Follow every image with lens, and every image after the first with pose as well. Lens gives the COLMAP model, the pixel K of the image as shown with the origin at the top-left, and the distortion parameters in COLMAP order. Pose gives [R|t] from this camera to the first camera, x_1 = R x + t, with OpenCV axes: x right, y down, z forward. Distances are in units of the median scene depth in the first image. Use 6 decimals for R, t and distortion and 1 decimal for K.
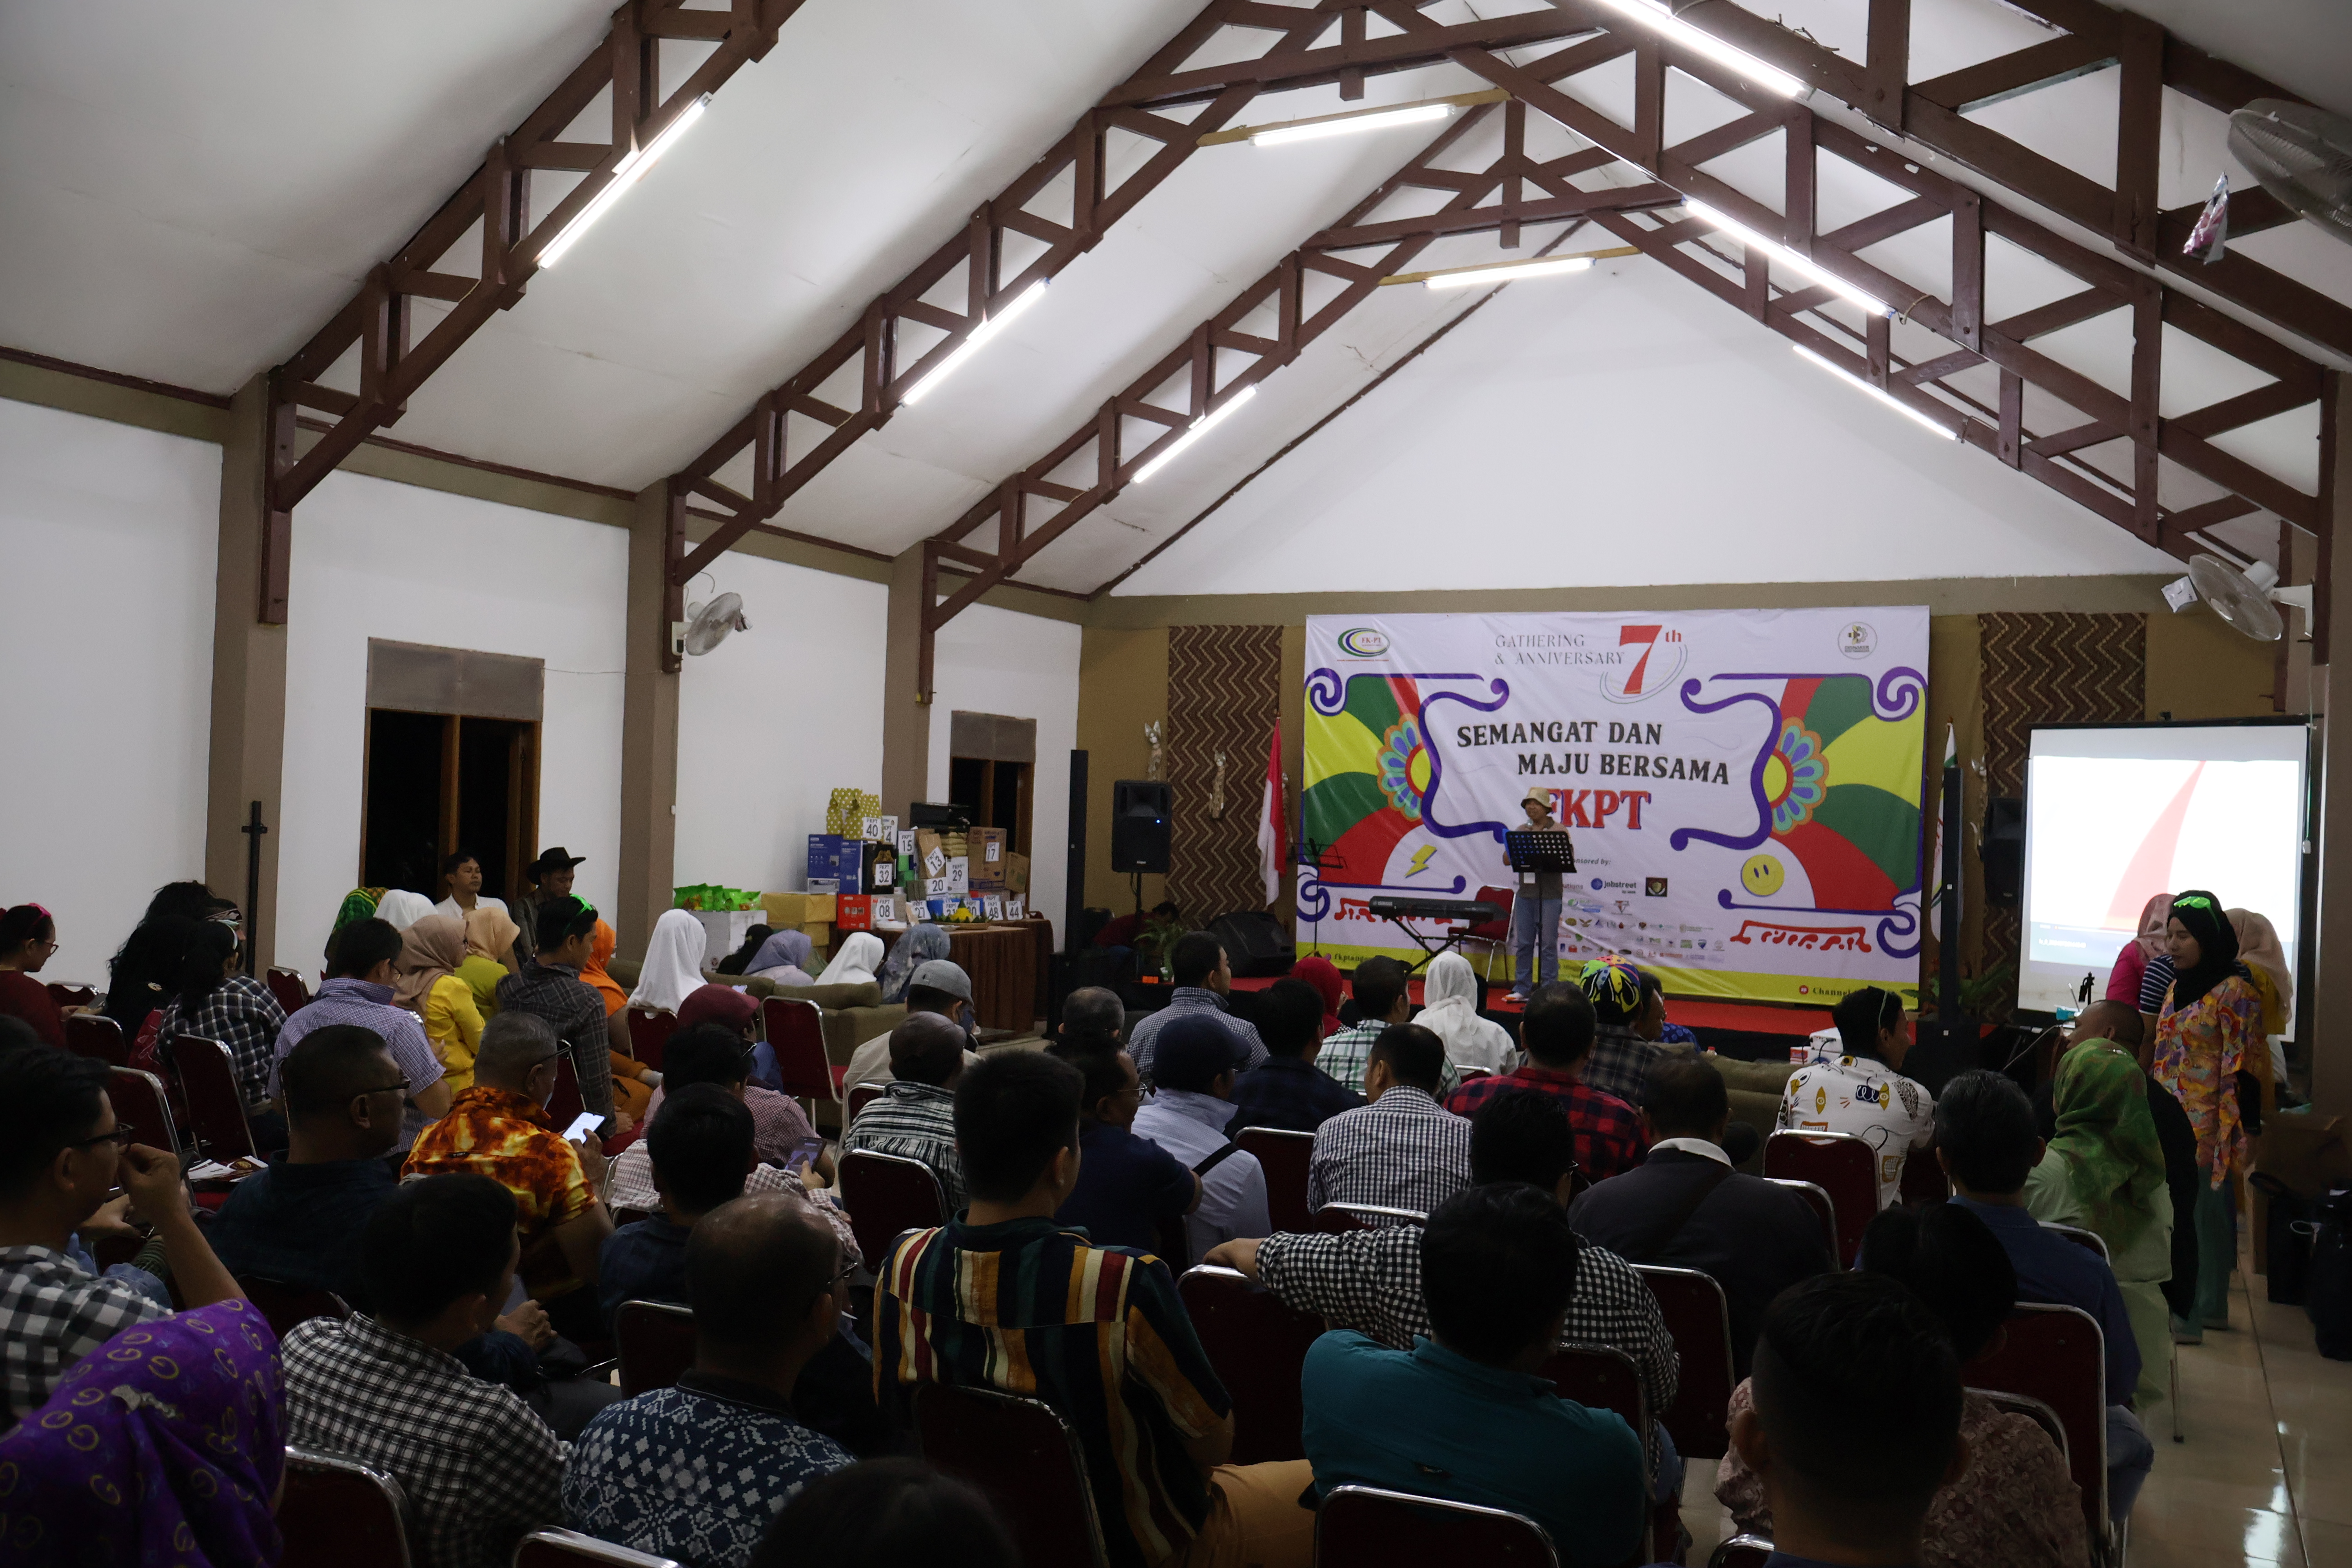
lens RADIAL K [[1950.8, 0, 1179.0], [0, 1950.8, 782.3], [0, 0, 1]] dist [-0.004054, 0.005666]
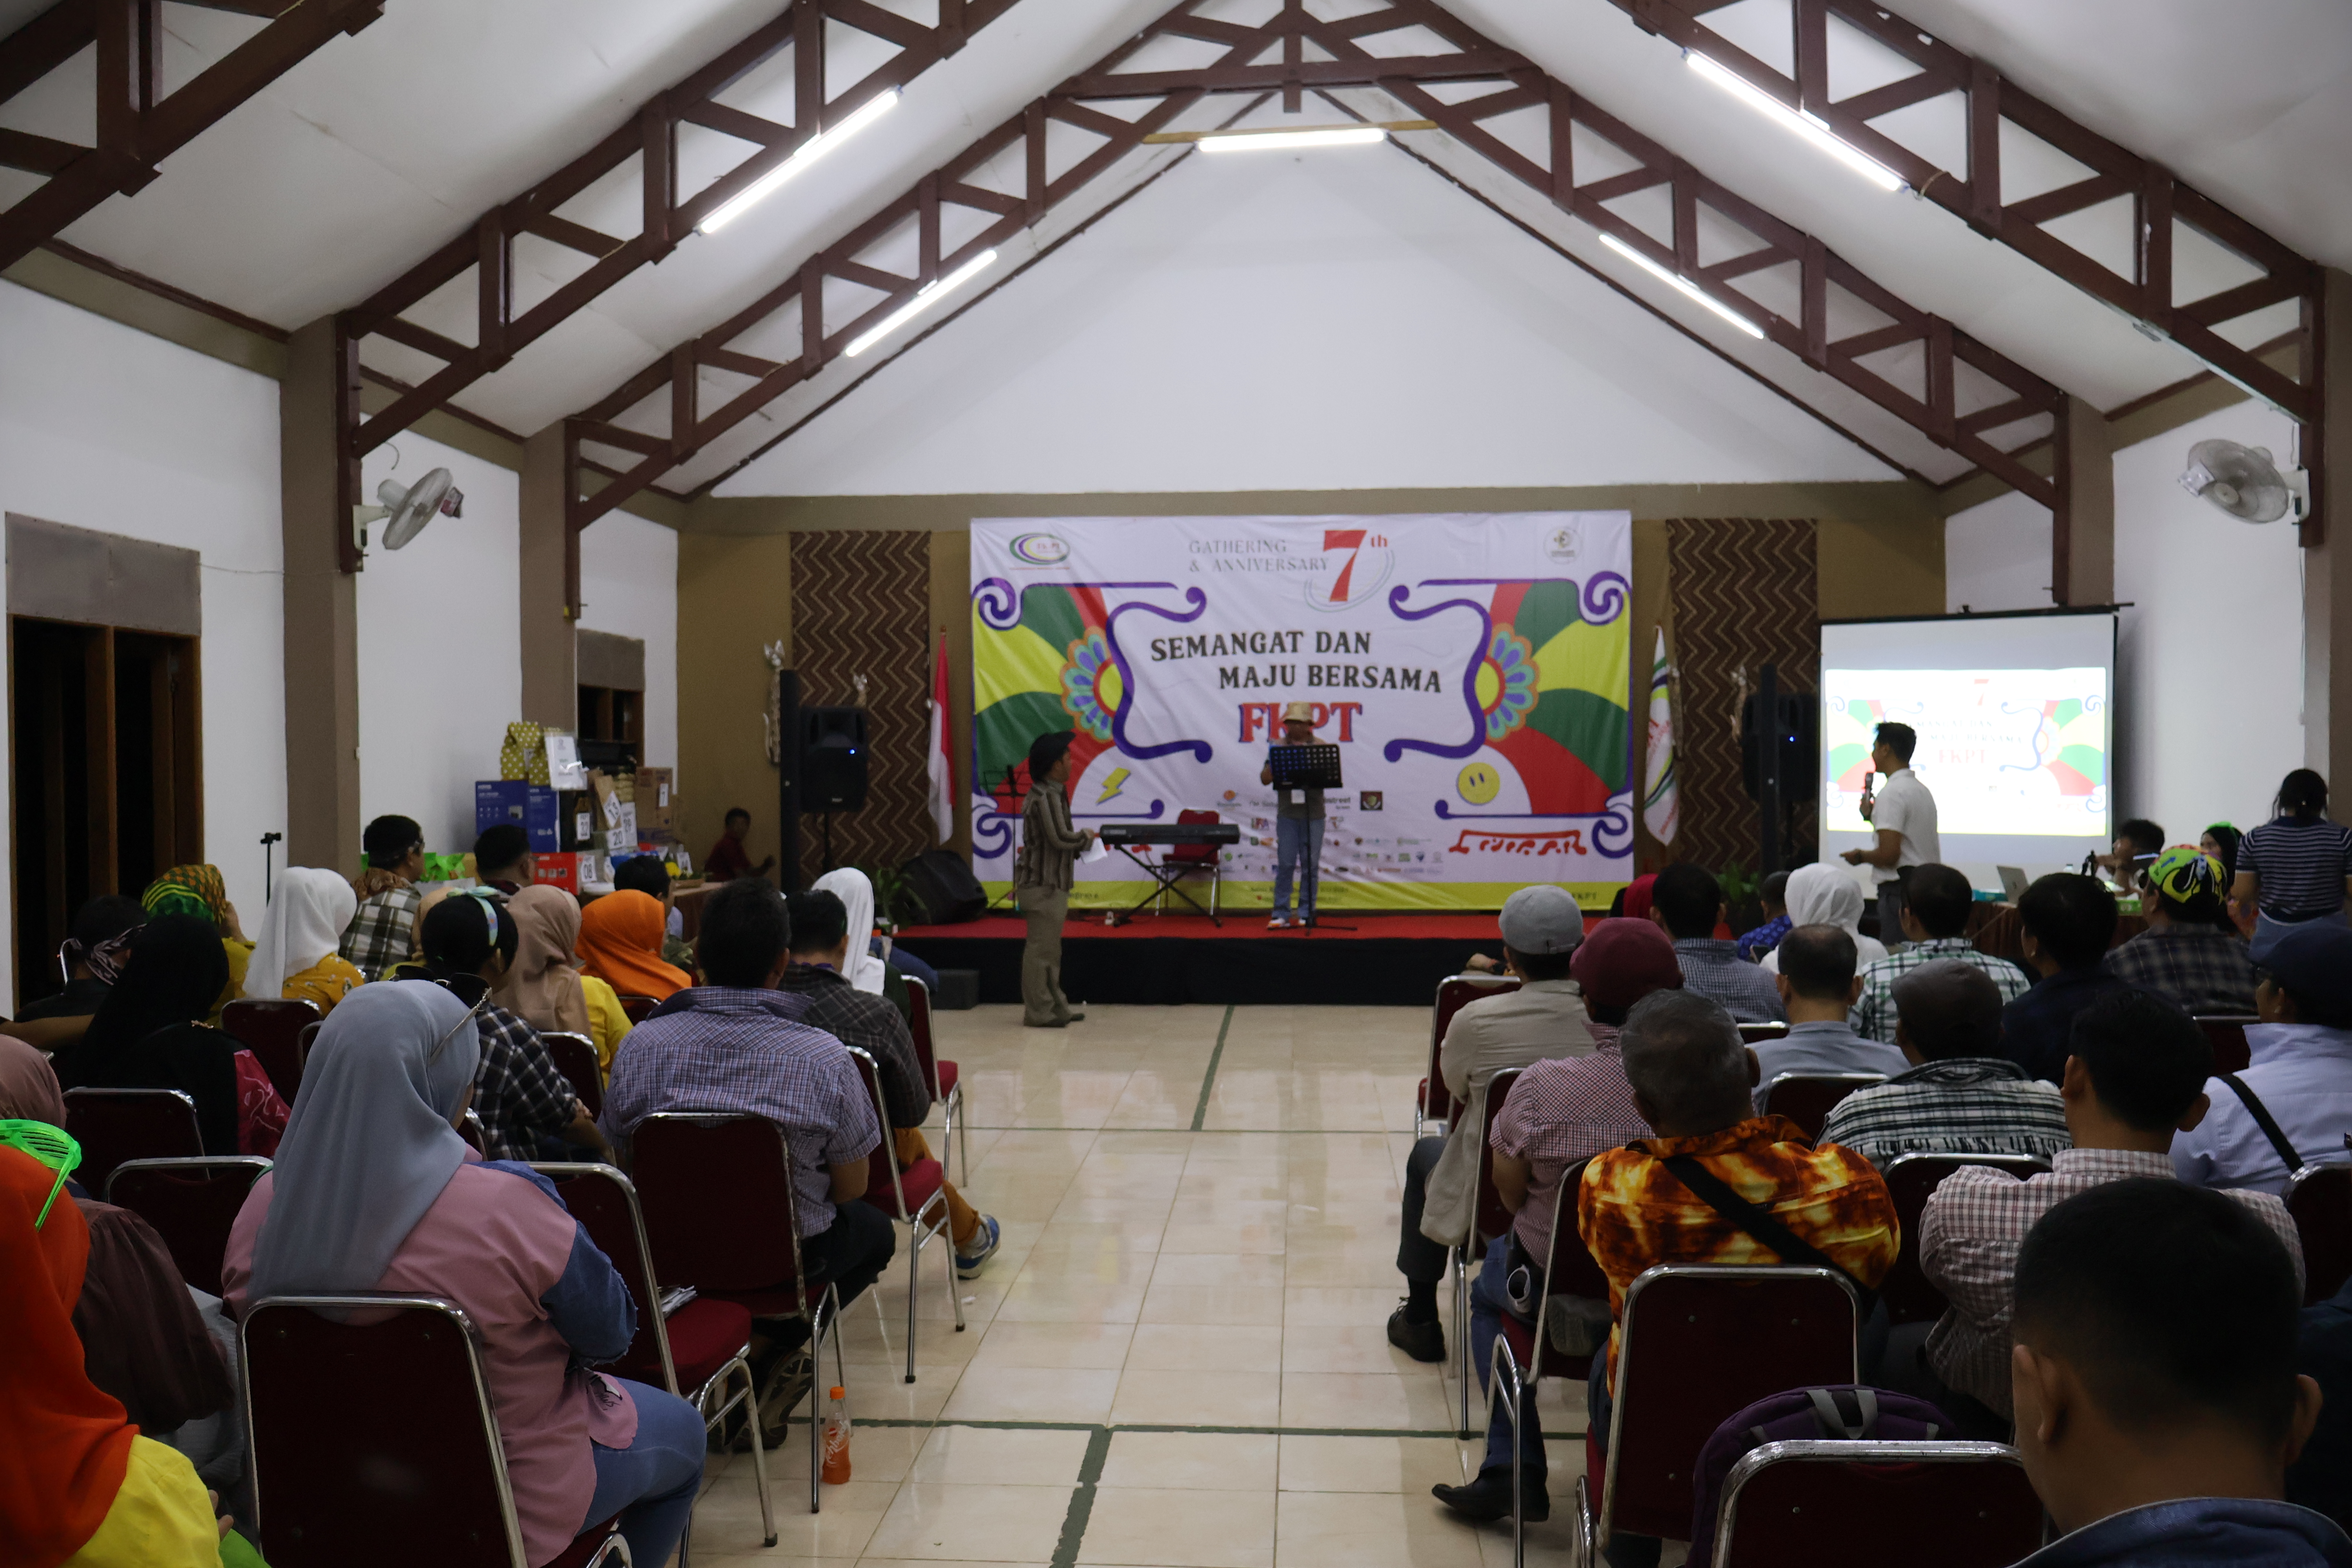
lens RADIAL K [[1956.2, 0, 1182.5], [0, 1956.2, 779.5], [0, 0, 1]] dist [-0.005470, 0.008148]
pose [[0.919928, -0.041513, 0.389883, -0.217322], [0.029960, 0.998914, 0.035669, 0.005620], [-0.390940, -0.021132, 0.920173, 0.141470]]
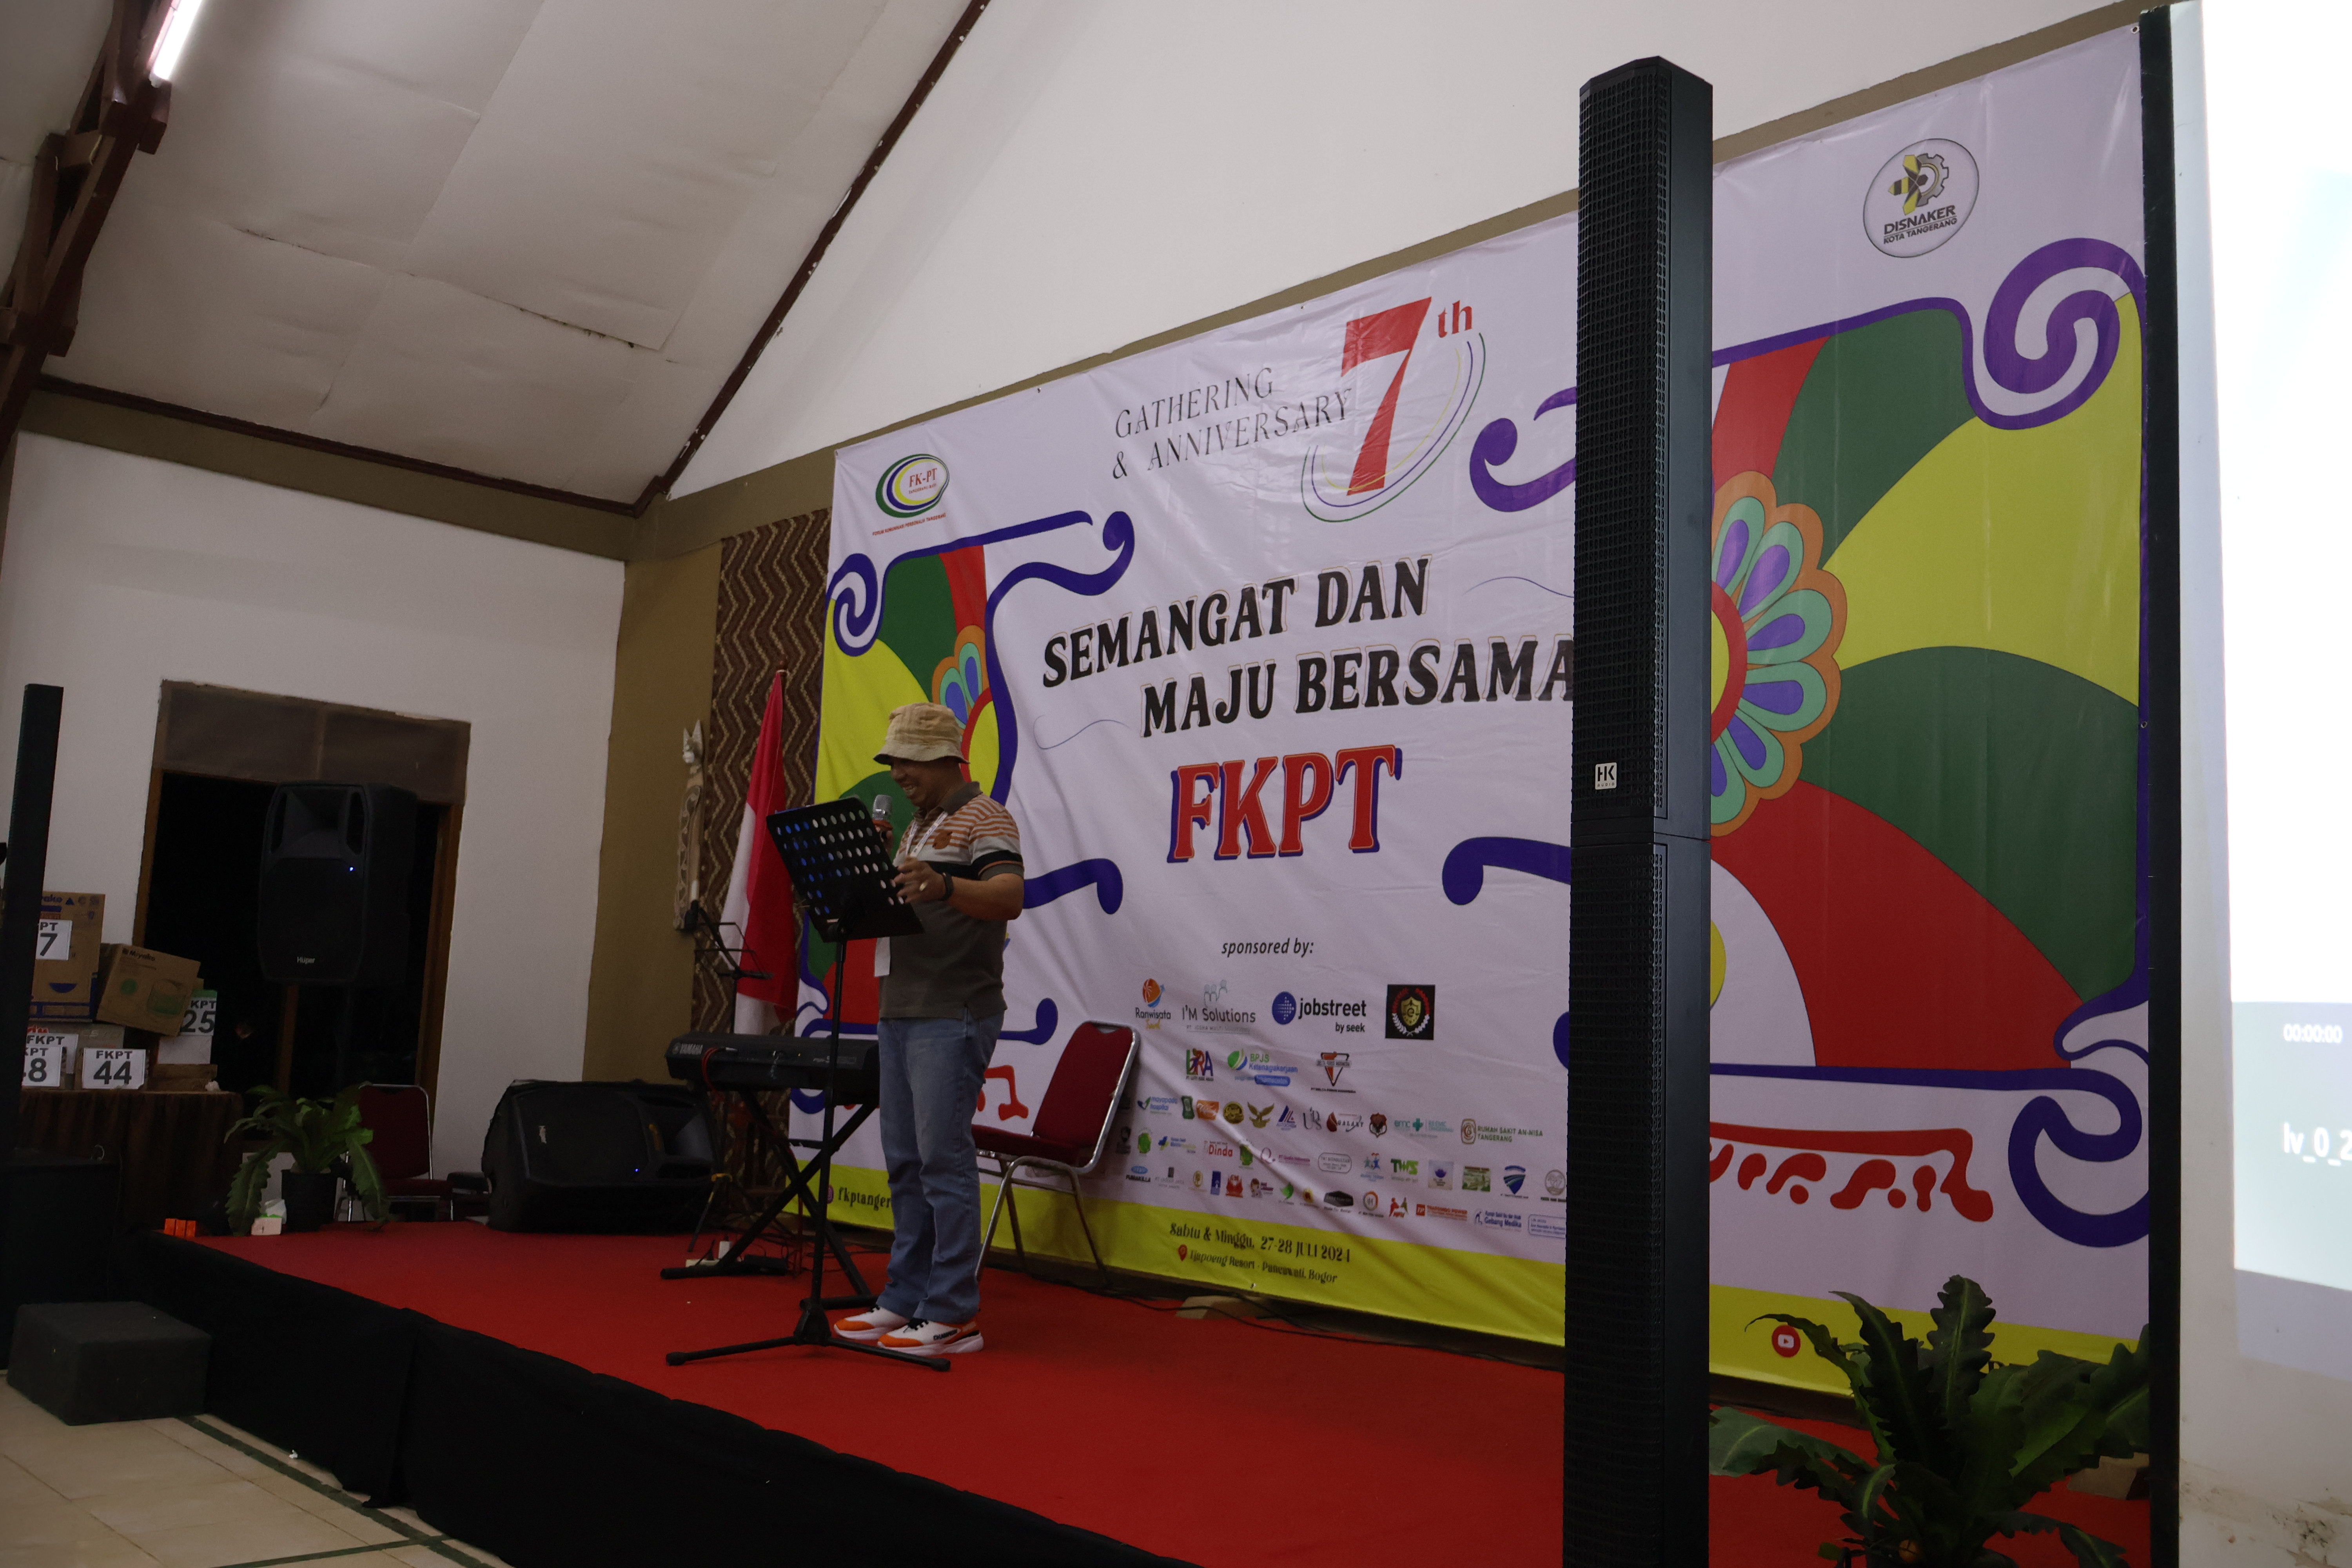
lens RADIAL K [[1946.0, 0, 1192.3], [0, 1946.0, 785.9], [0, 0, 1]] dist [-0.003097, -0.002998]
pose [[0.945686, -0.036998, -0.322969, 0.318269], [-0.004344, 0.991975, -0.126356, 0.057136], [0.325052, 0.120896, 0.937937, 0.648179]]
